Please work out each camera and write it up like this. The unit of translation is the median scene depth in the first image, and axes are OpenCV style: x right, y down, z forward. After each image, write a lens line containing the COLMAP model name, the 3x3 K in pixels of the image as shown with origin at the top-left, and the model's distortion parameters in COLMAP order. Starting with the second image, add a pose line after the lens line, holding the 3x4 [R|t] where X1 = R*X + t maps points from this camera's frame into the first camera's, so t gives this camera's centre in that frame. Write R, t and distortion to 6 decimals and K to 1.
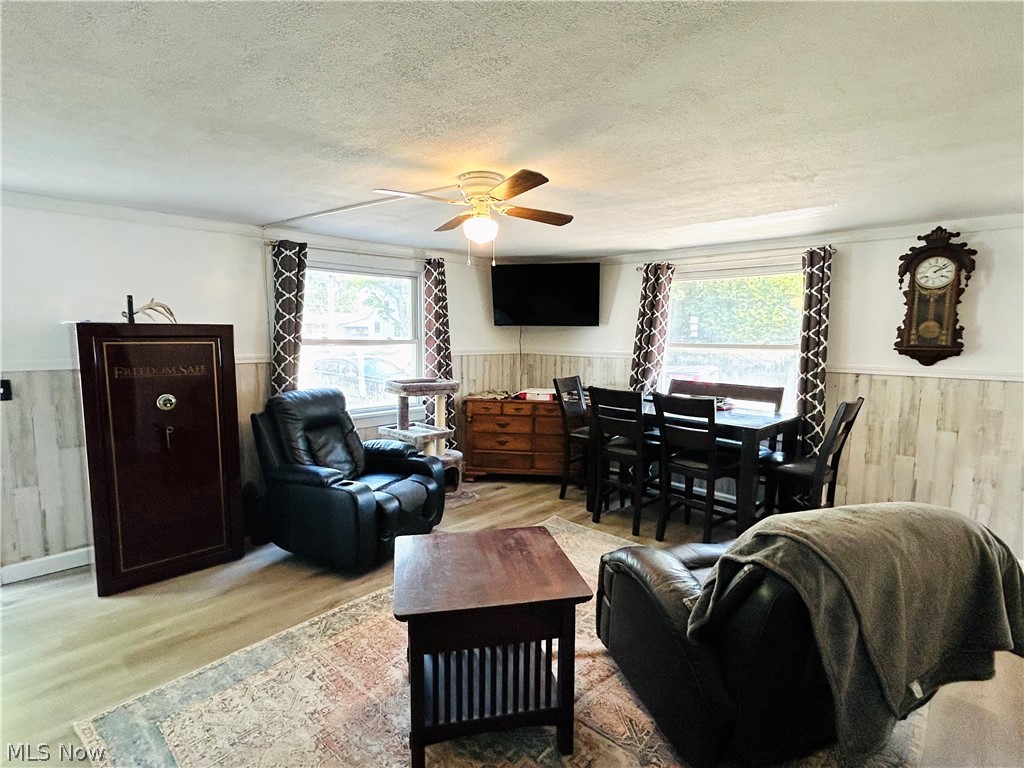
lens RADIAL K [[515.3, 0, 512.0], [0, 515.3, 384.0], [0, 0, 1]] dist [-0.000684, -0.000322]
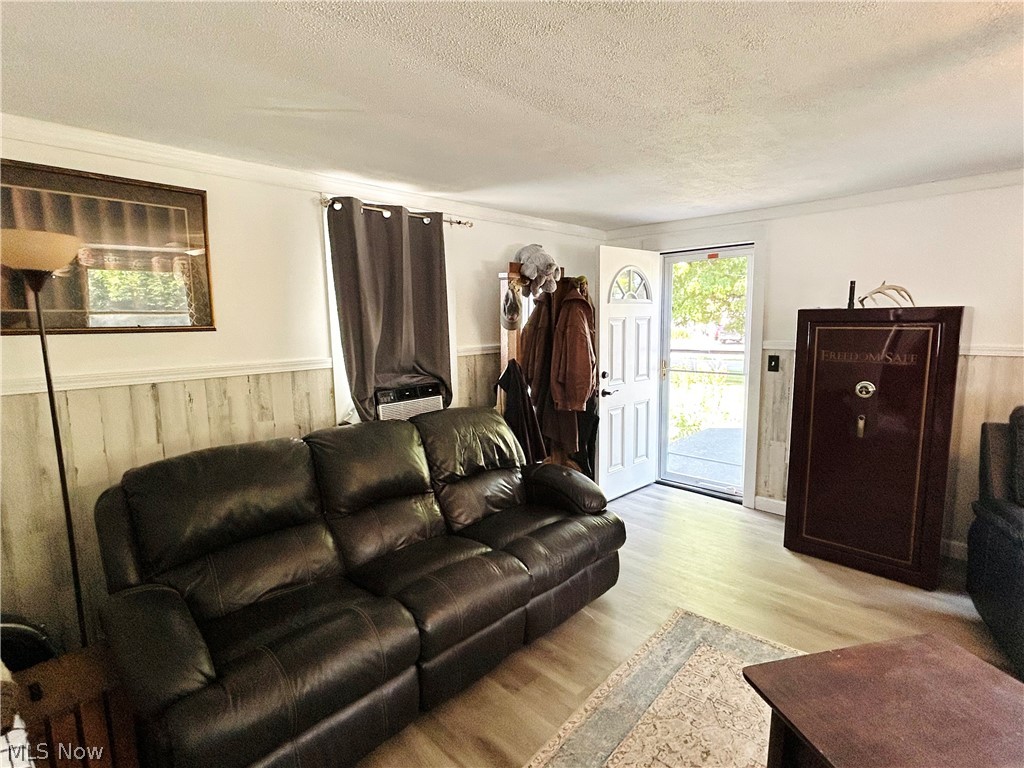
lens RADIAL K [[515.3, 0, 512.0], [0, 515.3, 384.0], [0, 0, 1]] dist [-0.000684, -0.000322]
pose [[-0.021184, 0.121627, -0.992350, 0.314140], [-0.090092, 0.988302, 0.123054, -0.036084], [0.995708, 0.092009, -0.009979, 0.362227]]
